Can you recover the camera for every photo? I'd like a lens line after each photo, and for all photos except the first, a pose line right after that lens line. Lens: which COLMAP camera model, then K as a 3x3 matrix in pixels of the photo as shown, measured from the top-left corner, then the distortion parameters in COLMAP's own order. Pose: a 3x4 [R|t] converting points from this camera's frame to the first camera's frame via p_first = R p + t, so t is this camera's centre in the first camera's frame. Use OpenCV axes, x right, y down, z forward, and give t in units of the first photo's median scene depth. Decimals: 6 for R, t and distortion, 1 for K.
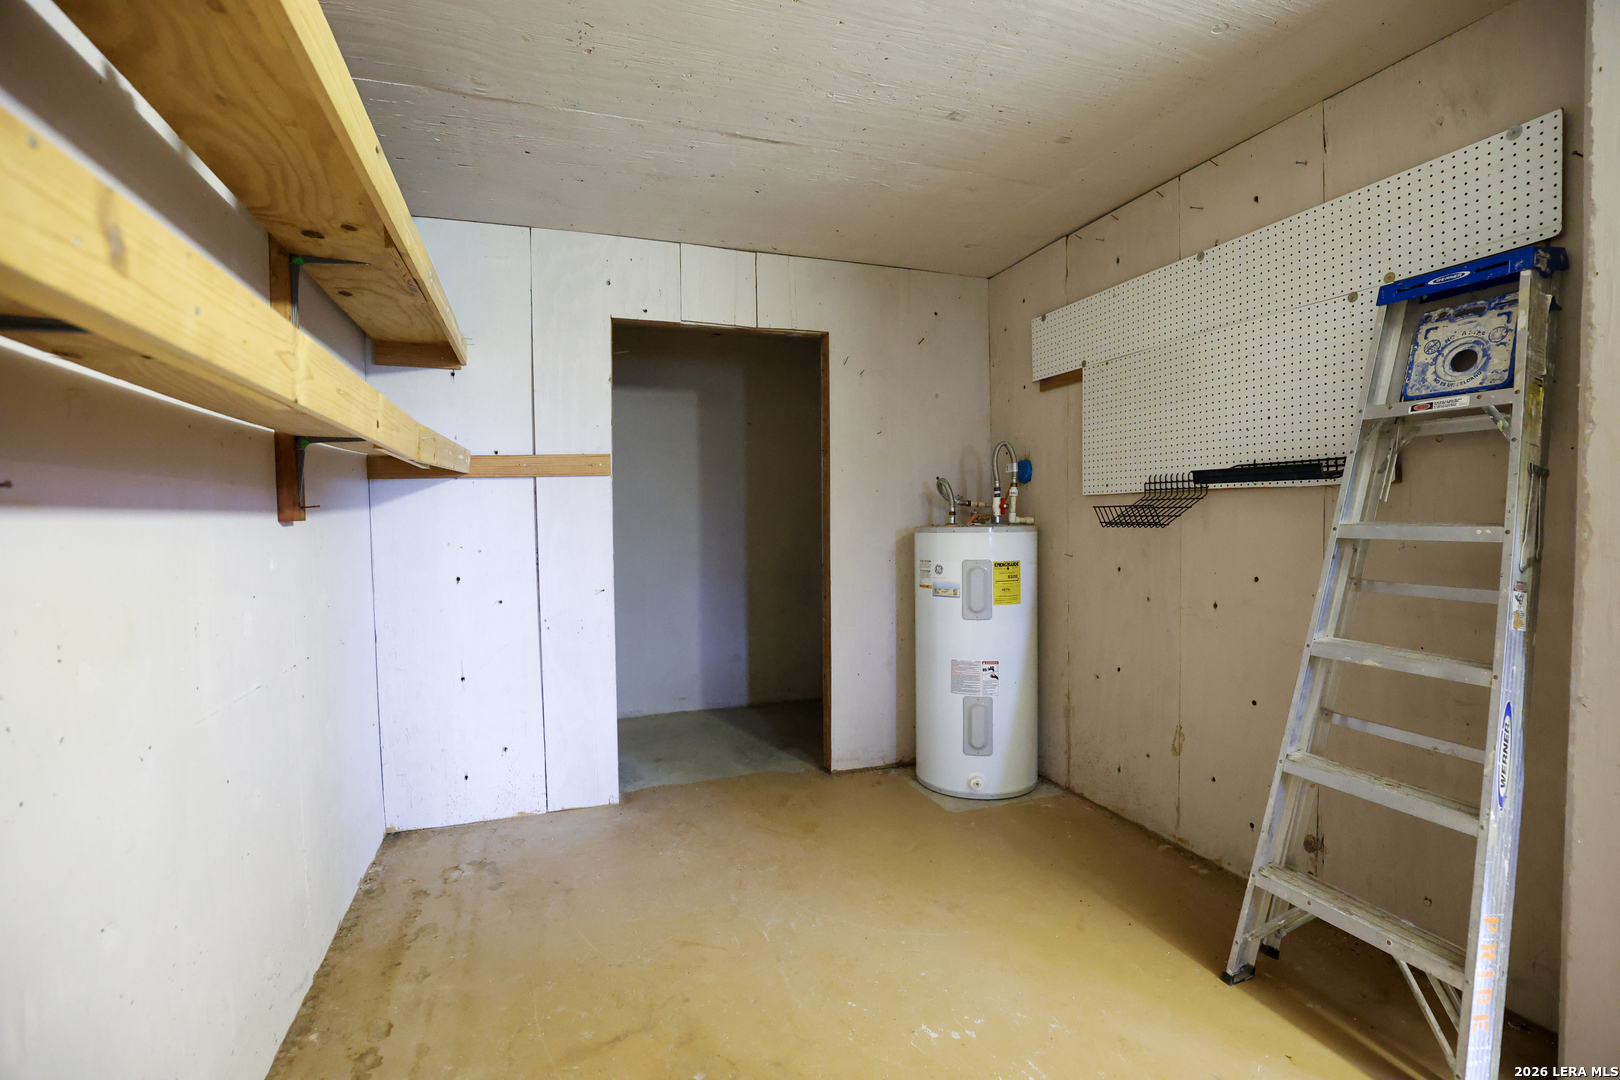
lens RADIAL K [[739.1, 0, 812.7], [0, 739.1, 550.2], [0, 0, 1]] dist [-0.028477, 0.003174]
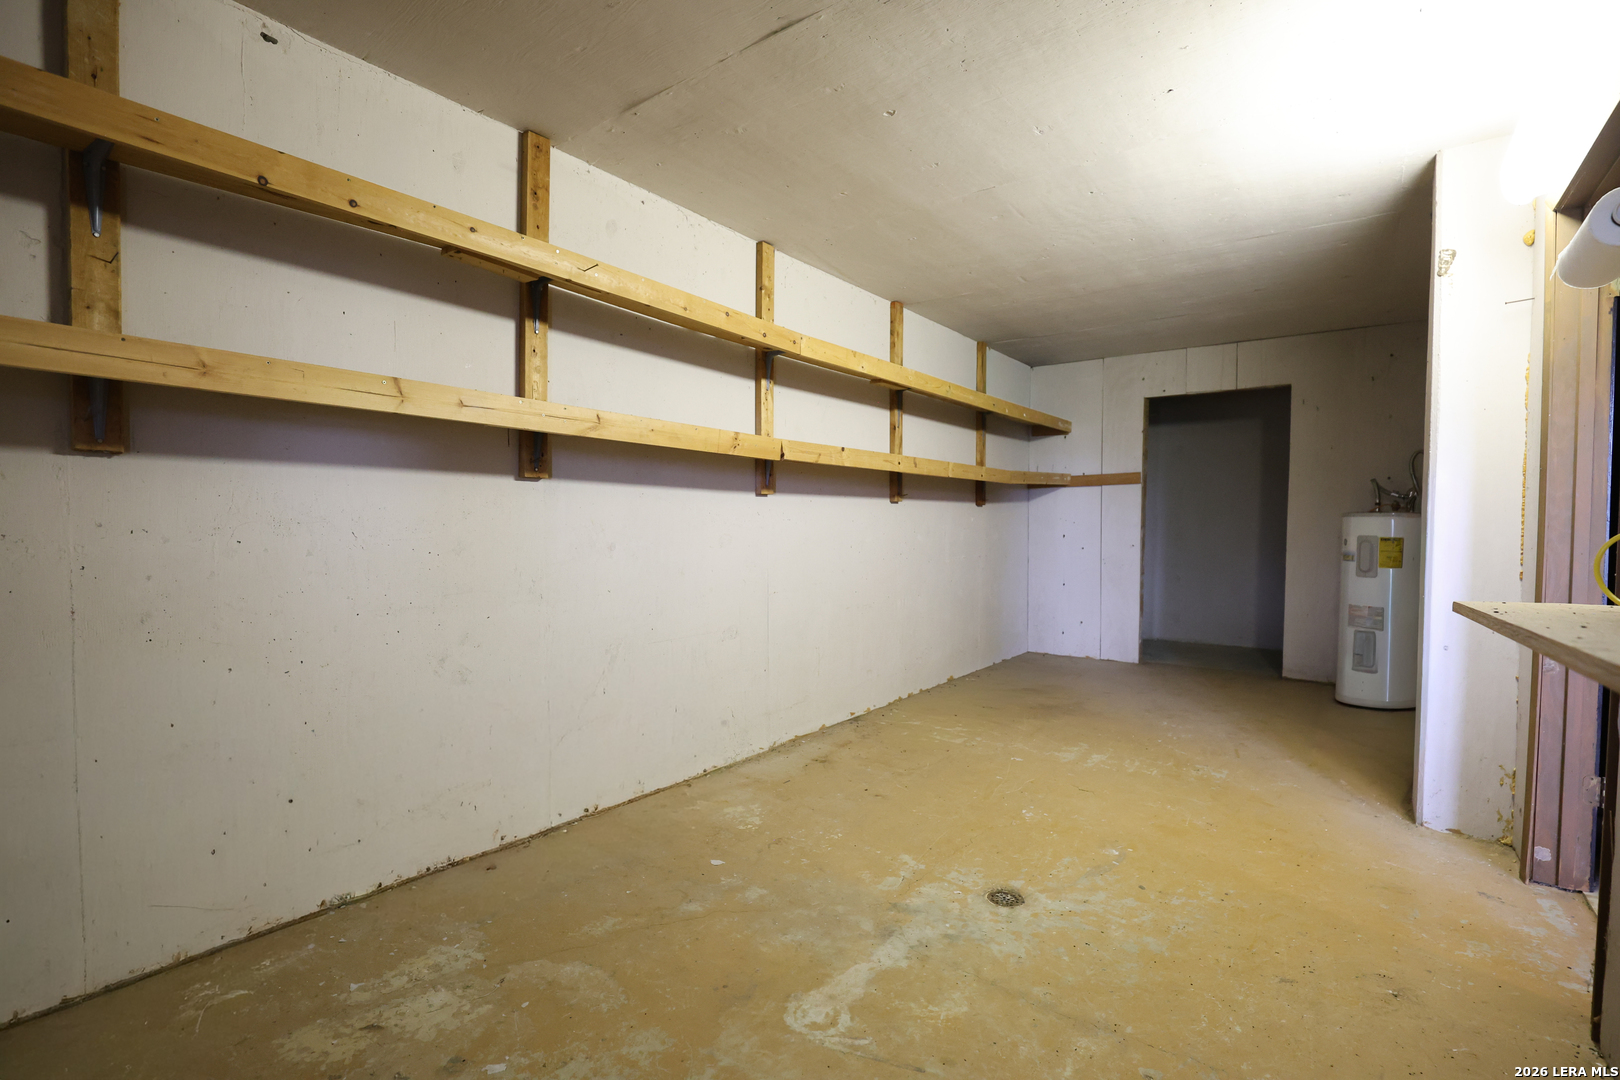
lens RADIAL K [[739.1, 0, 809.9], [0, 739.1, 541.9], [0, 0, 1]] dist [-0.028477, 0.003174]
pose [[0.544143, 0.038907, -0.838090, 0.820450], [-0.046647, 0.998782, 0.016080, 0.053125], [0.837695, 0.030344, 0.545295, -0.691110]]
